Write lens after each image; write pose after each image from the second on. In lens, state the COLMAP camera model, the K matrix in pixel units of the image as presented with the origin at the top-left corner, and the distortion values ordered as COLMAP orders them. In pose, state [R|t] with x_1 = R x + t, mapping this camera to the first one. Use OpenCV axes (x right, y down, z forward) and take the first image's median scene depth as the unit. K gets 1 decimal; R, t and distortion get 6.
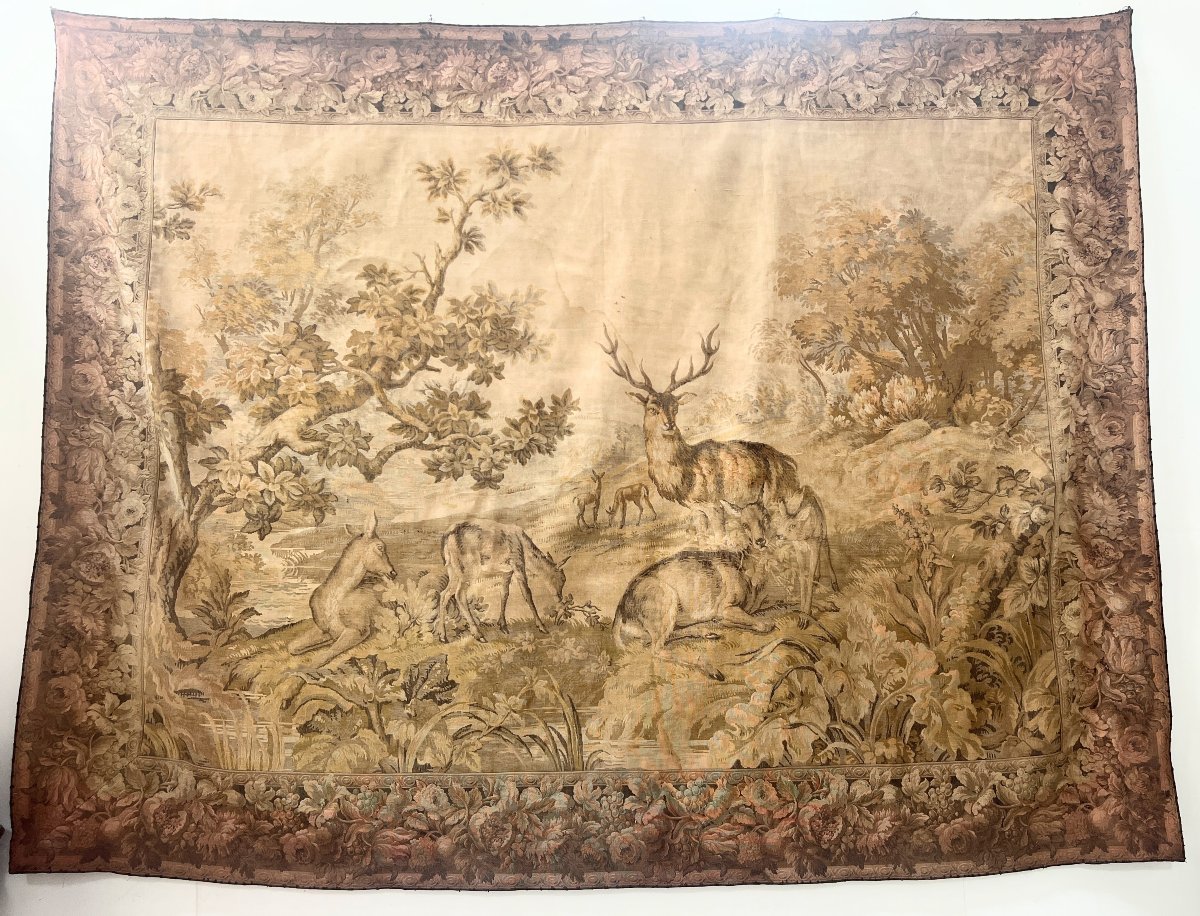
lens RADIAL K [[981.9, 0, 649.3], [0, 981.9, 476.4], [0, 0, 1]] dist [0.045782, -0.055692]
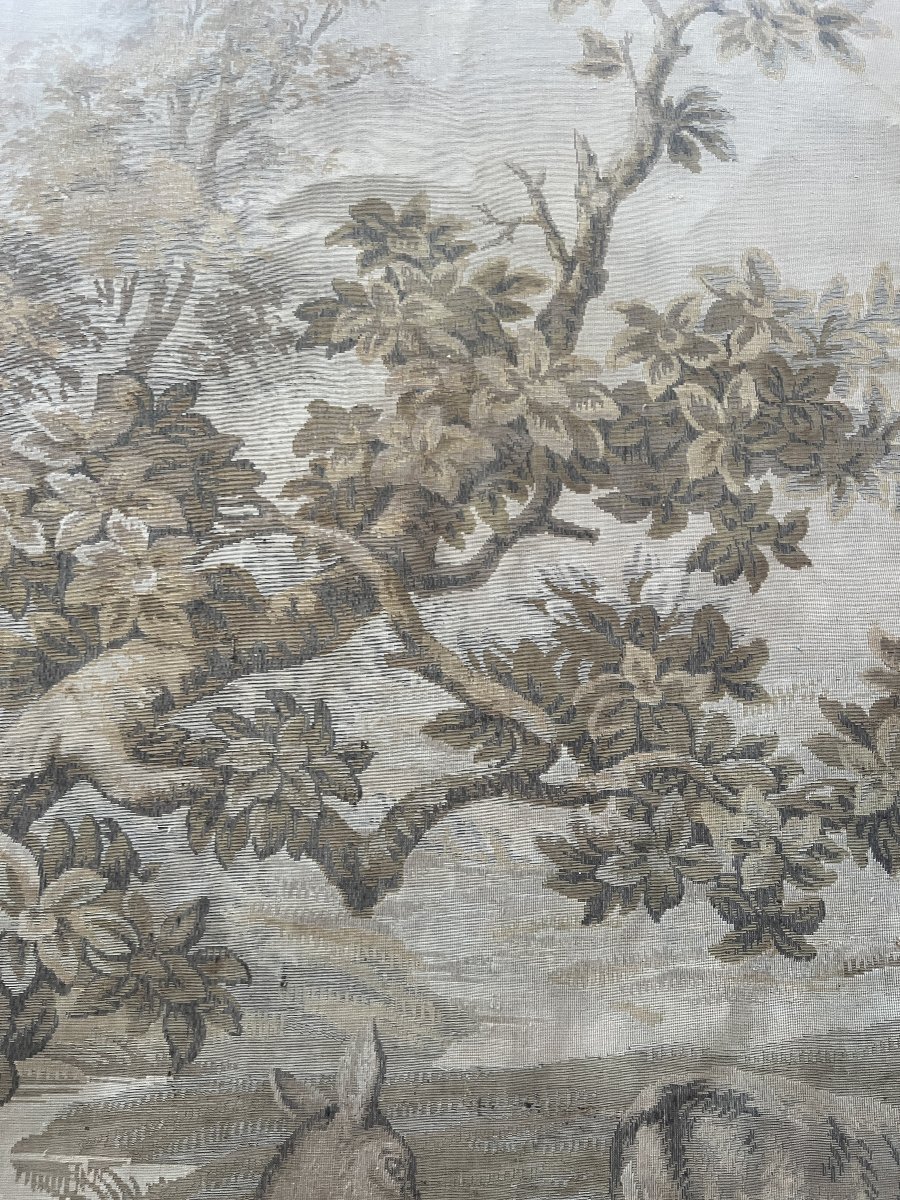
lens RADIAL K [[917.3, 0, 458.1], [0, 917.3, 596.4], [0, 0, 1]] dist [0.049006, -0.060255]
pose [[0.998868, 0.022575, -0.041861, -0.247823], [-0.024203, 0.998953, -0.038813, -0.078700], [0.040941, 0.039782, 0.998369, 0.732813]]
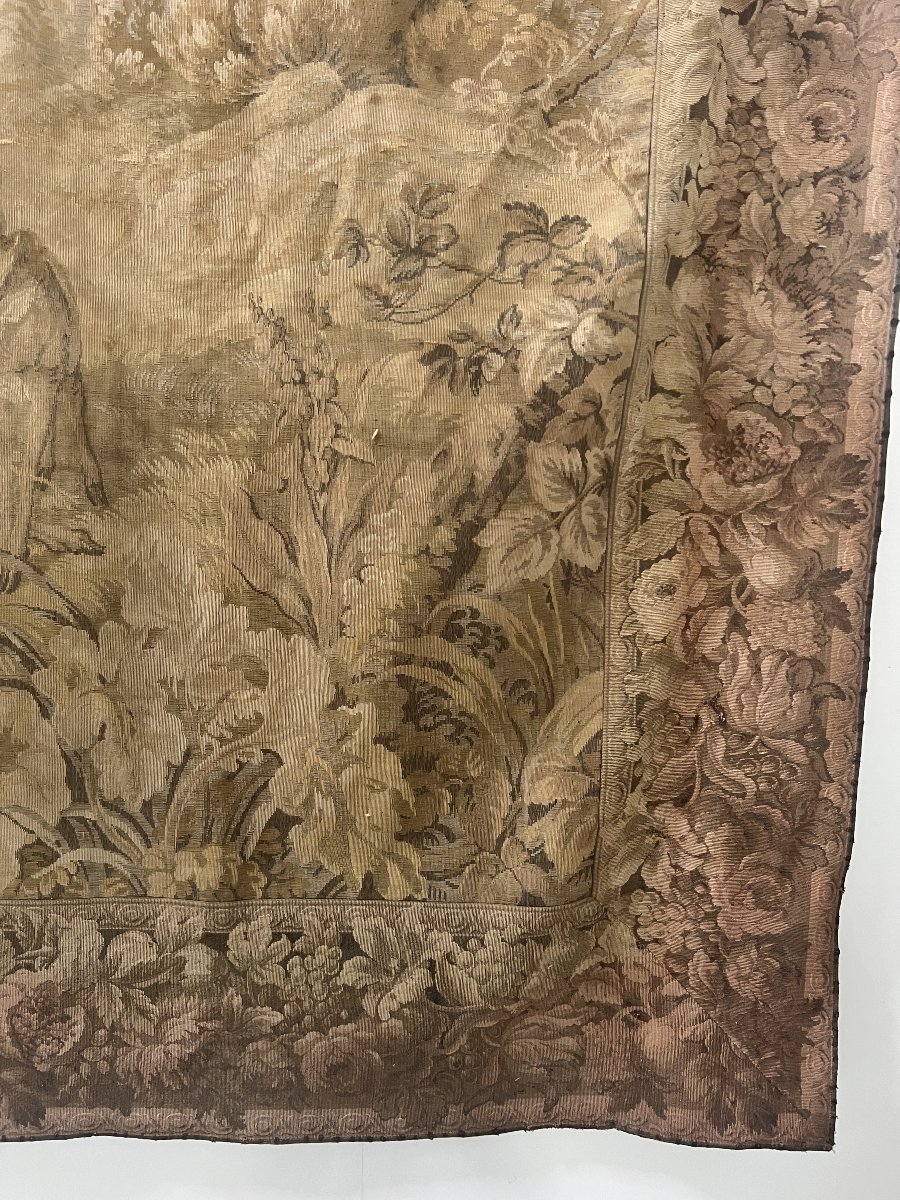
lens RADIAL K [[917.3, 0, 476.9], [0, 917.3, 603.6], [0, 0, 1]] dist [0.049006, -0.060255]
pose [[0.998410, 0.056356, -0.001428, 0.358481], [-0.054676, 0.974189, 0.219012, 0.065033], [0.013733, -0.218585, 0.975721, 0.629073]]
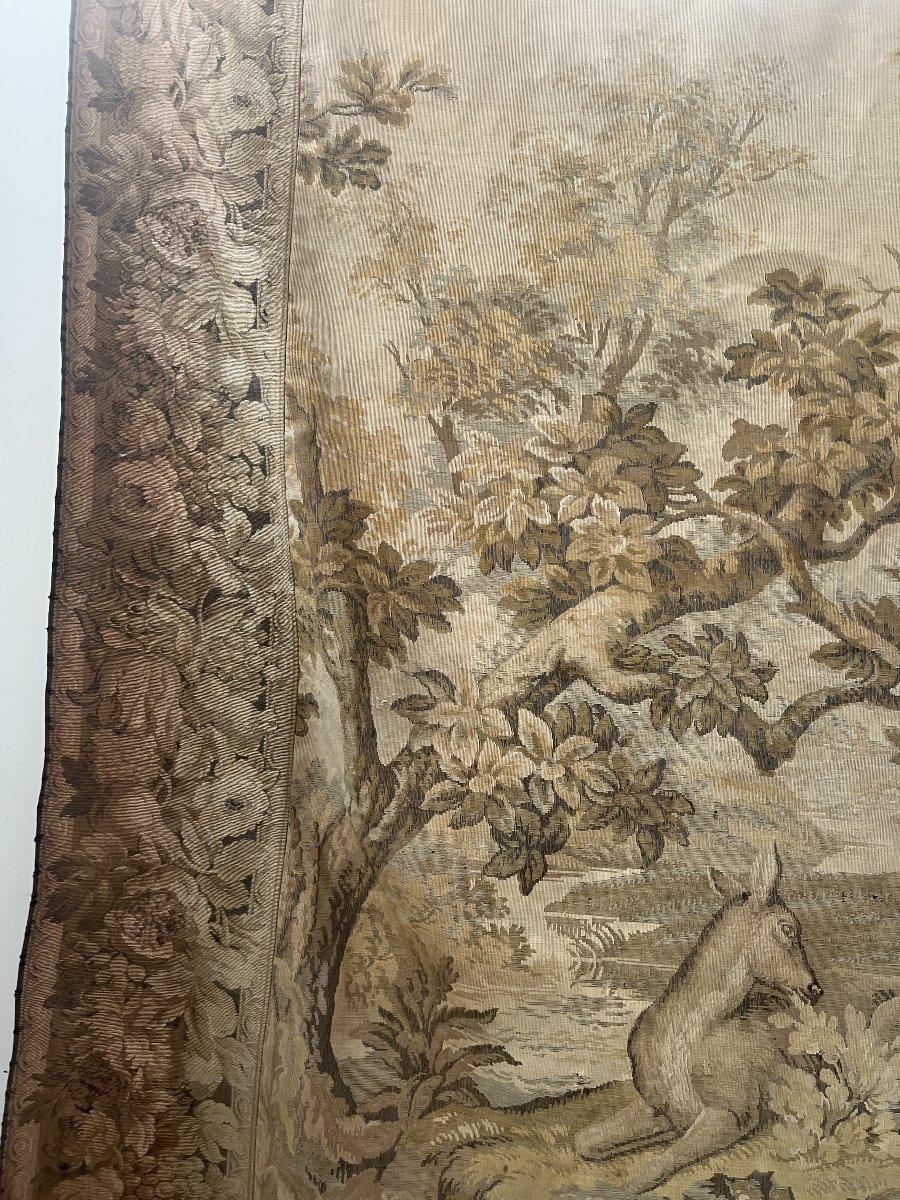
lens RADIAL K [[917.3, 0, 451.0], [0, 917.3, 605.1], [0, 0, 1]] dist [0.049006, -0.060255]
pose [[0.997005, 0.067579, -0.037612, -0.416526], [-0.064404, 0.994709, 0.080036, -0.093893], [0.042821, -0.077374, 0.996082, 0.596076]]
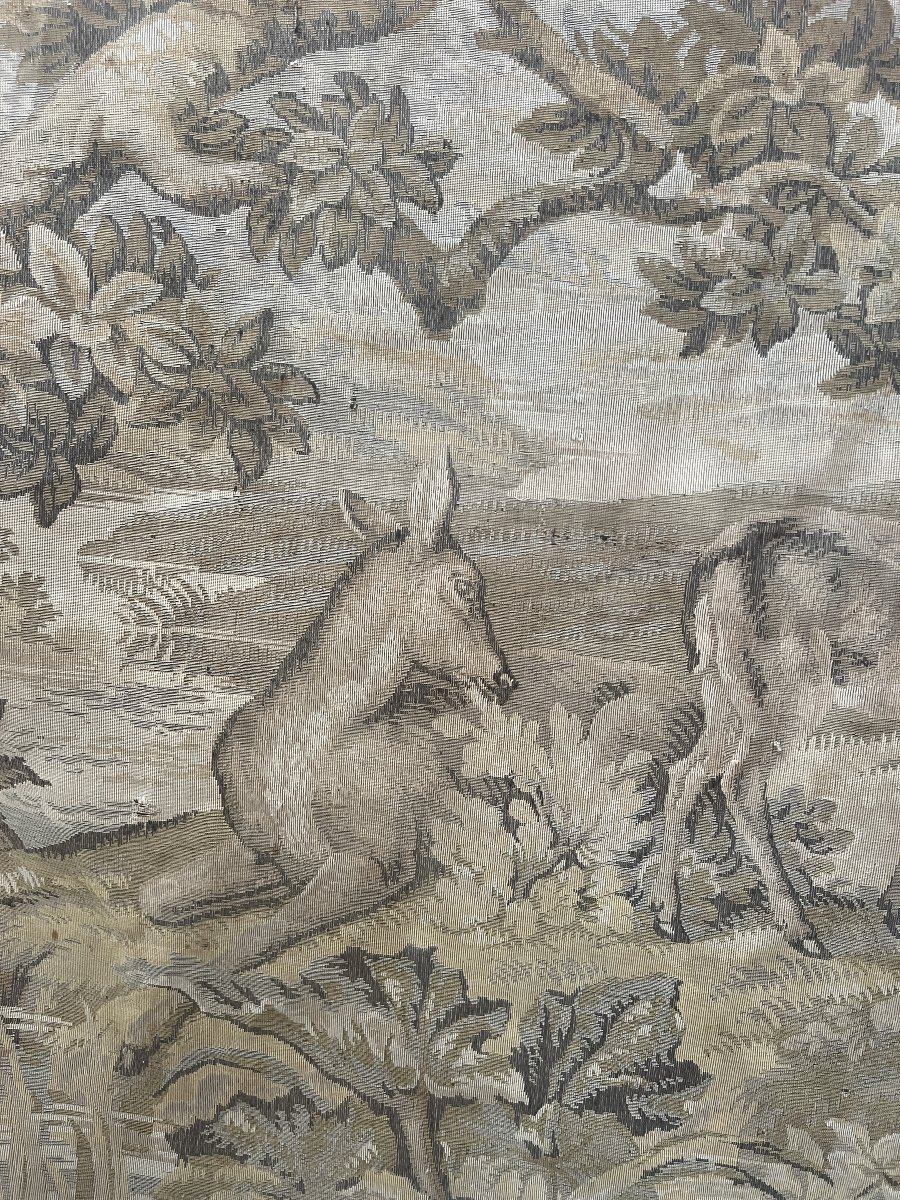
lens RADIAL K [[917.3, 0, 453.5], [0, 917.3, 603.1], [0, 0, 1]] dist [0.049006, -0.060255]
pose [[0.994338, 0.086515, -0.061703, -0.259998], [-0.070718, 0.972147, 0.223450, 0.019665], [0.079316, -0.217822, 0.972760, 0.749436]]
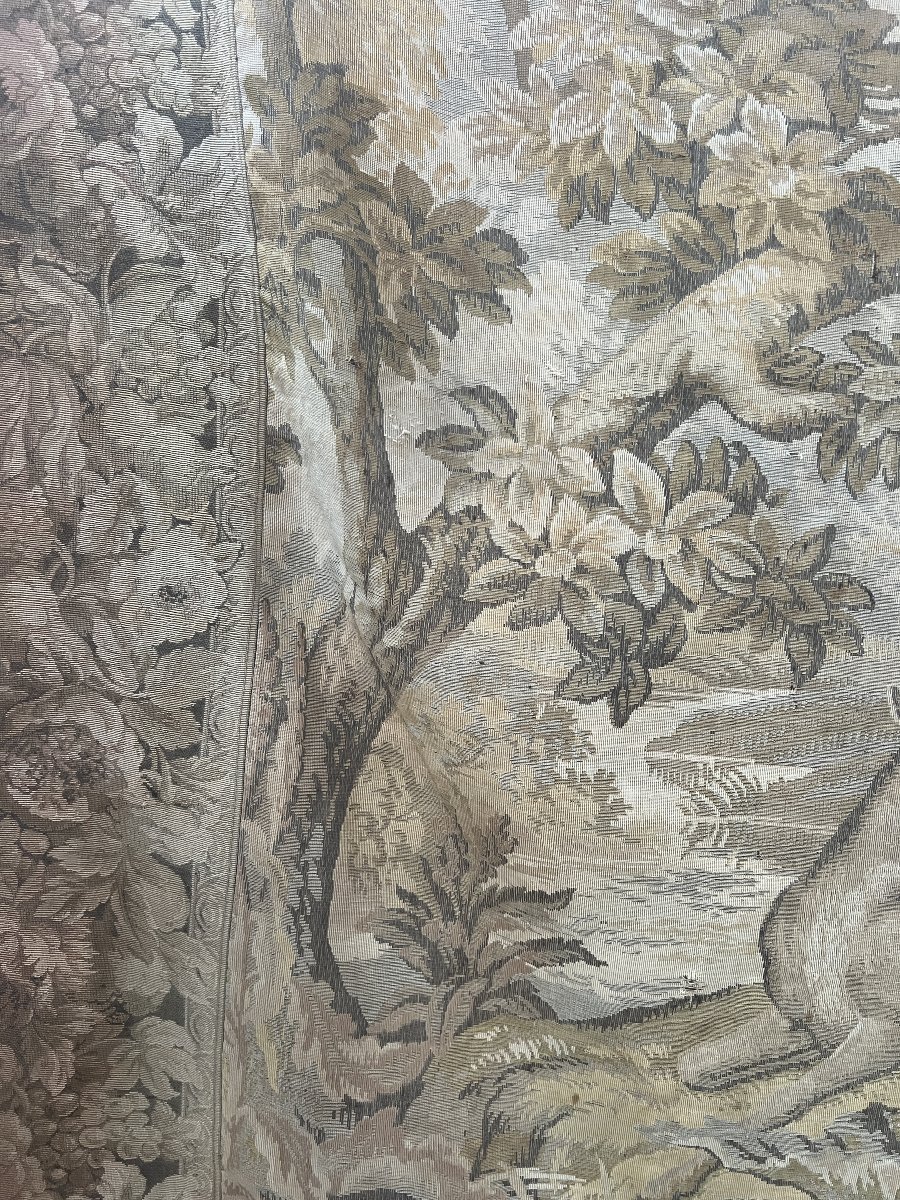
lens RADIAL K [[917.3, 0, 461.7], [0, 917.3, 600.0], [0, 0, 1]] dist [0.049006, -0.060255]
pose [[0.997276, 0.073435, 0.006975, -0.441211], [-0.073209, 0.973727, 0.215630, -0.027470], [0.009043, -0.215553, 0.976450, 0.736535]]
